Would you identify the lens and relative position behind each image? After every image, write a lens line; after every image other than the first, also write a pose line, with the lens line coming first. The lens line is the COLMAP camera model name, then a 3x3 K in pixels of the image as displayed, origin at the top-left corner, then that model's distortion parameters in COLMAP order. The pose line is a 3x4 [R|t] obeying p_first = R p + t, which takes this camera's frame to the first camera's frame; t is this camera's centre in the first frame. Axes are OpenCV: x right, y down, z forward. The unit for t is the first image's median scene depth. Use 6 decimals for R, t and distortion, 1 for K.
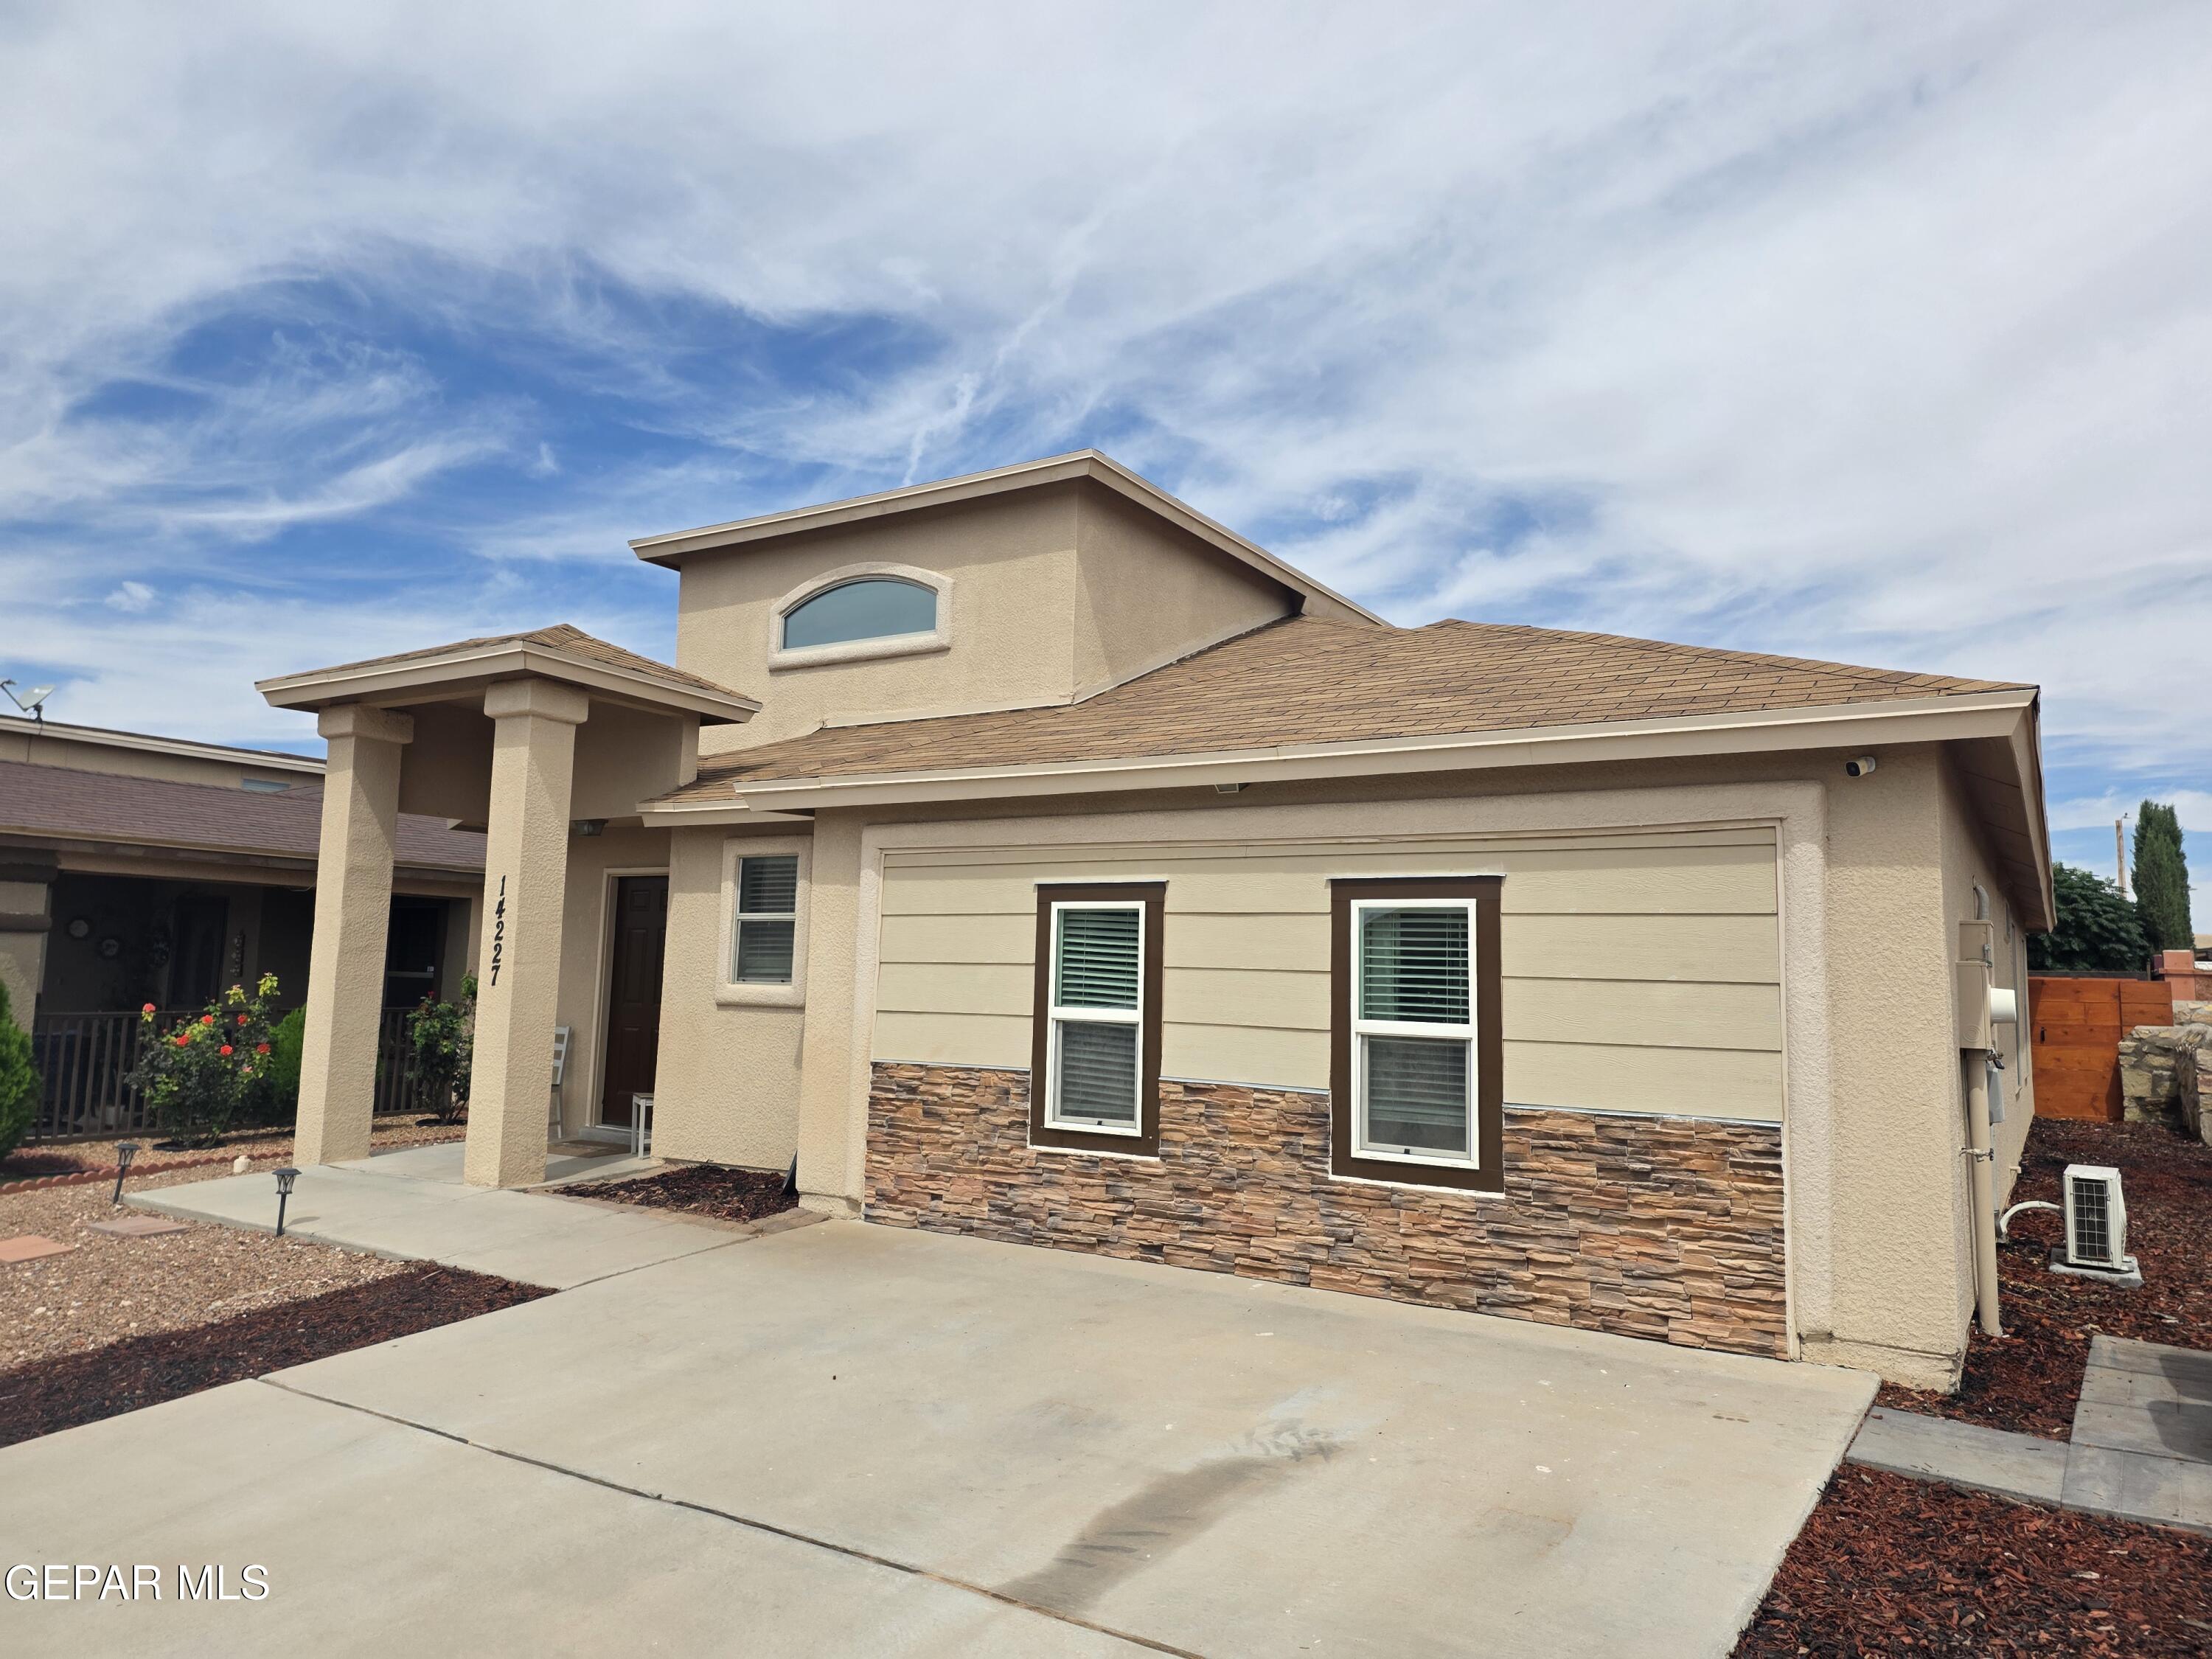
lens RADIAL K [[1499.8, 0, 1114.0], [0, 1499.8, 822.2], [0, 0, 1]] dist [0.071045, -0.043207]
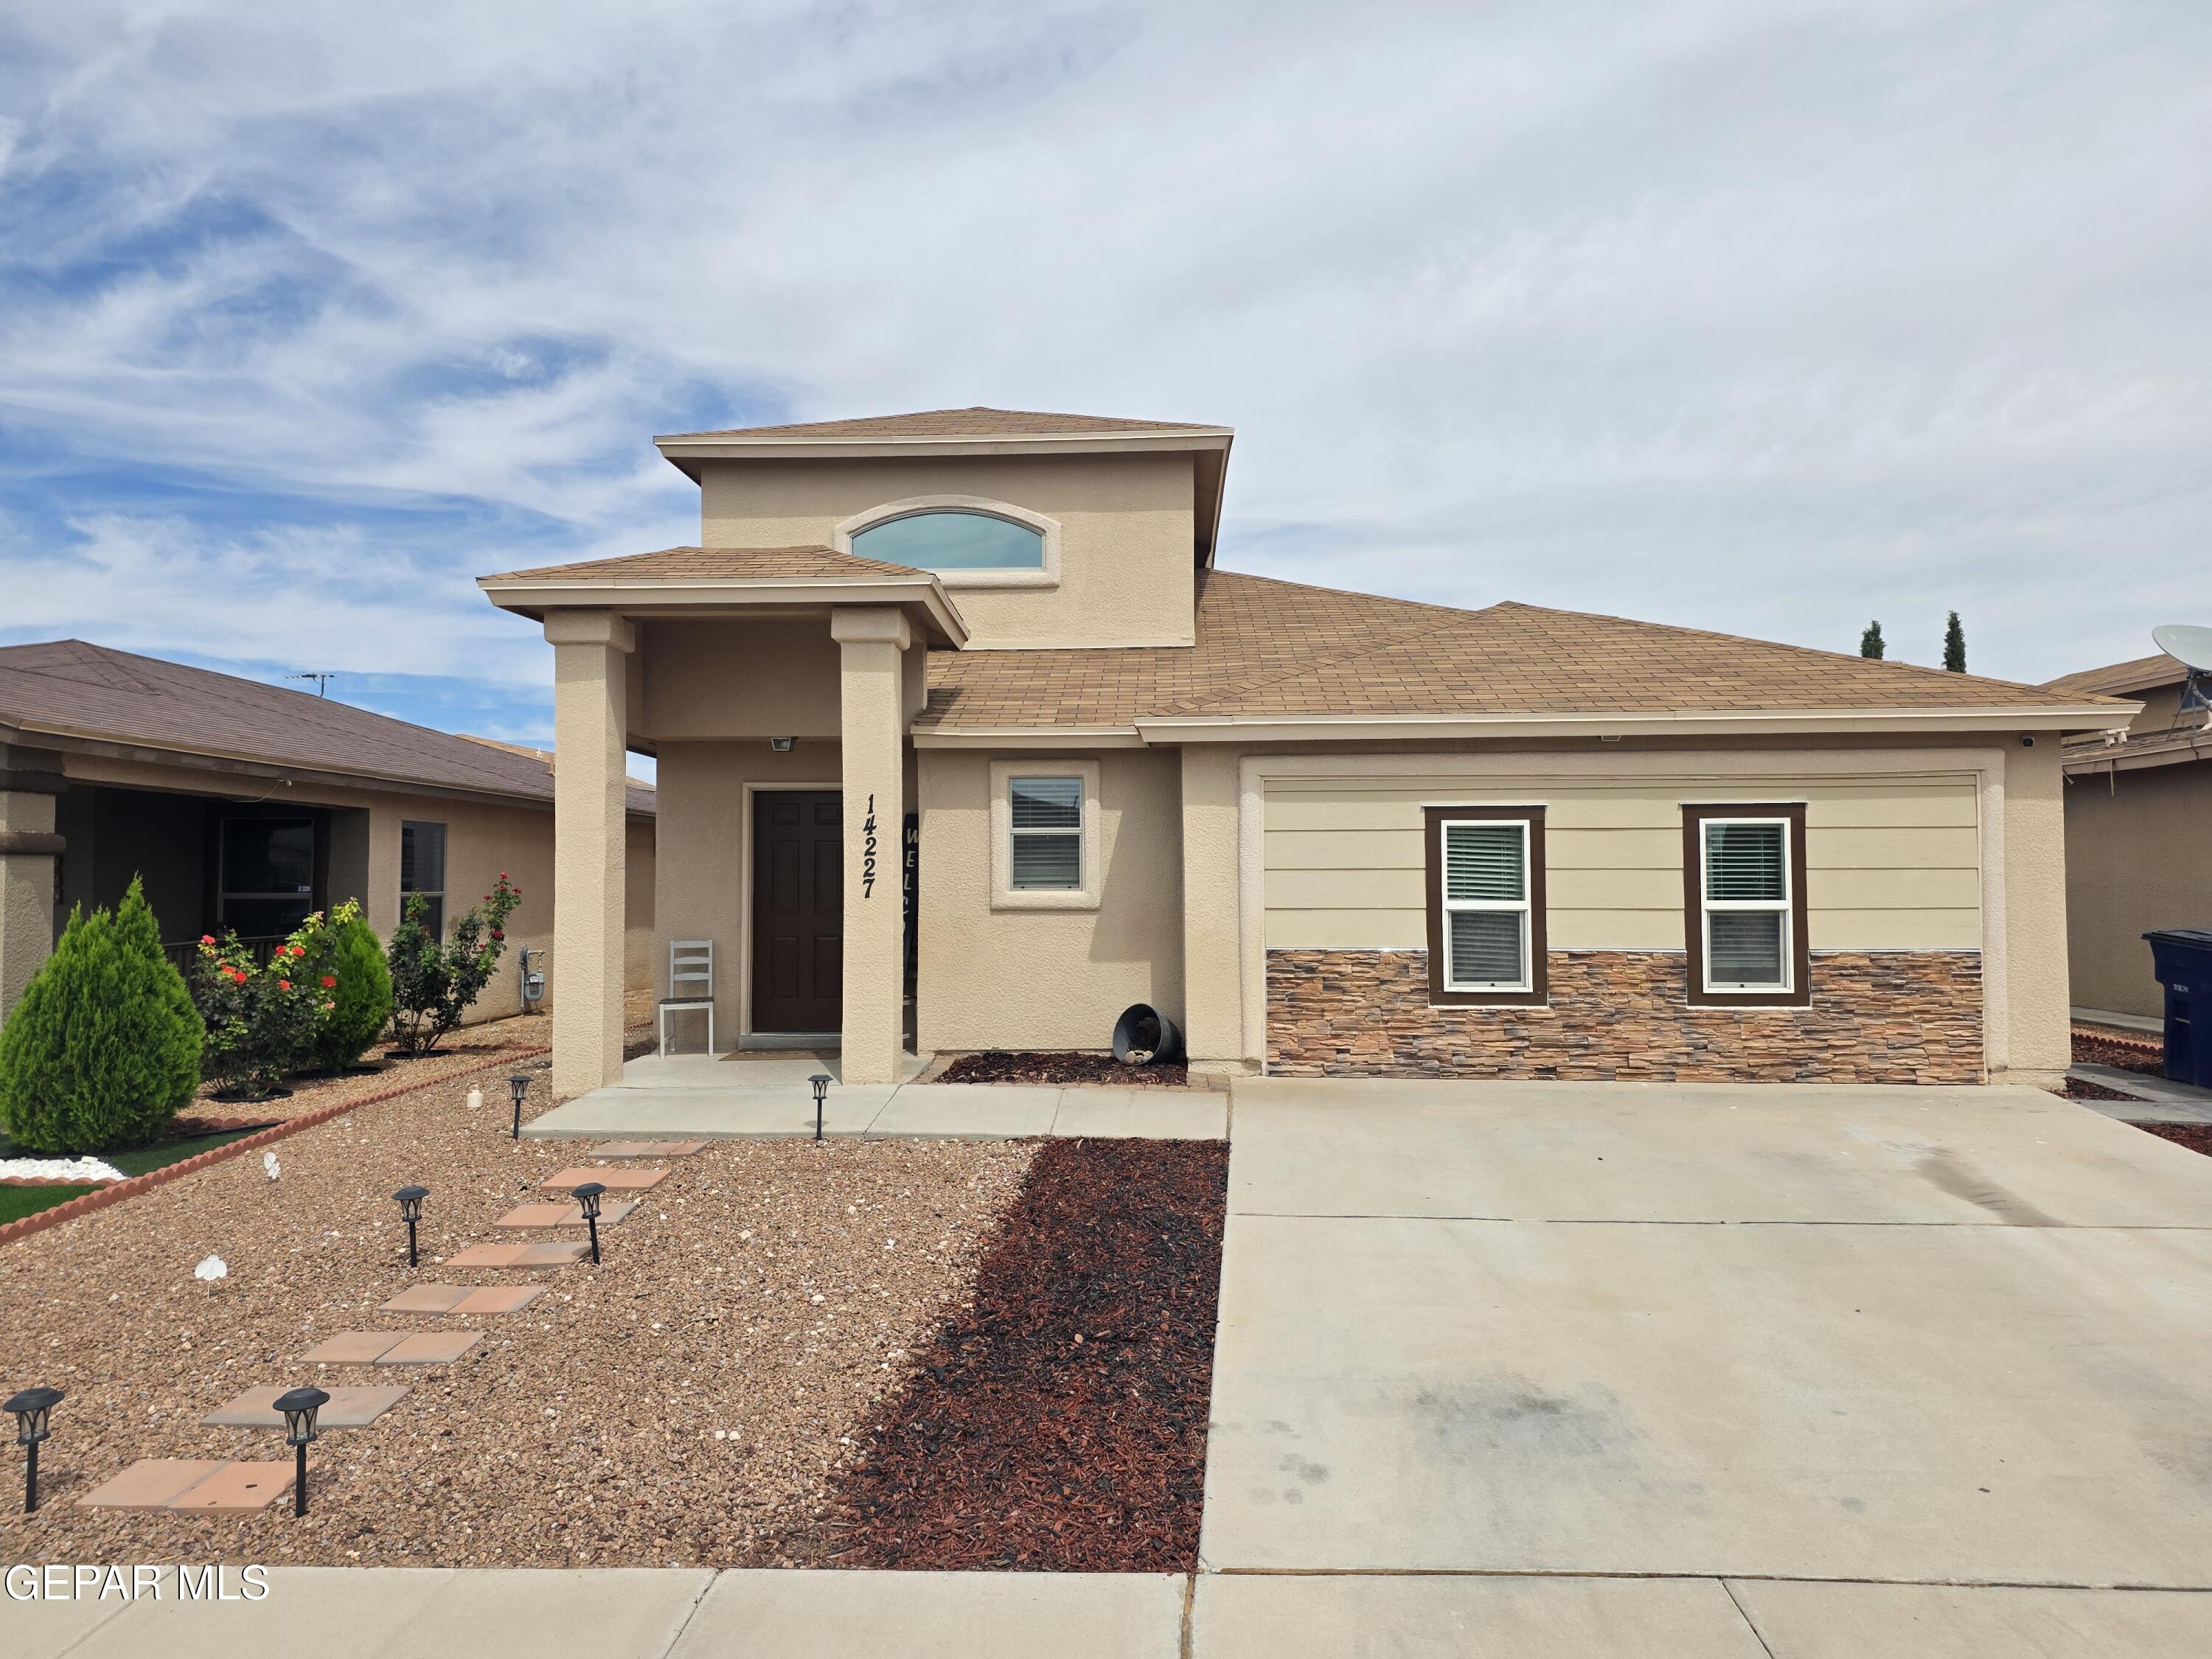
lens RADIAL K [[1499.8, 0, 1096.8], [0, 1499.8, 840.7], [0, 0, 1]] dist [0.071045, -0.043207]
pose [[0.865375, -0.014997, 0.500900, -0.898182], [-0.027108, 0.996688, 0.076675, -0.019779], [-0.500390, -0.079931, 0.862102, 0.022083]]
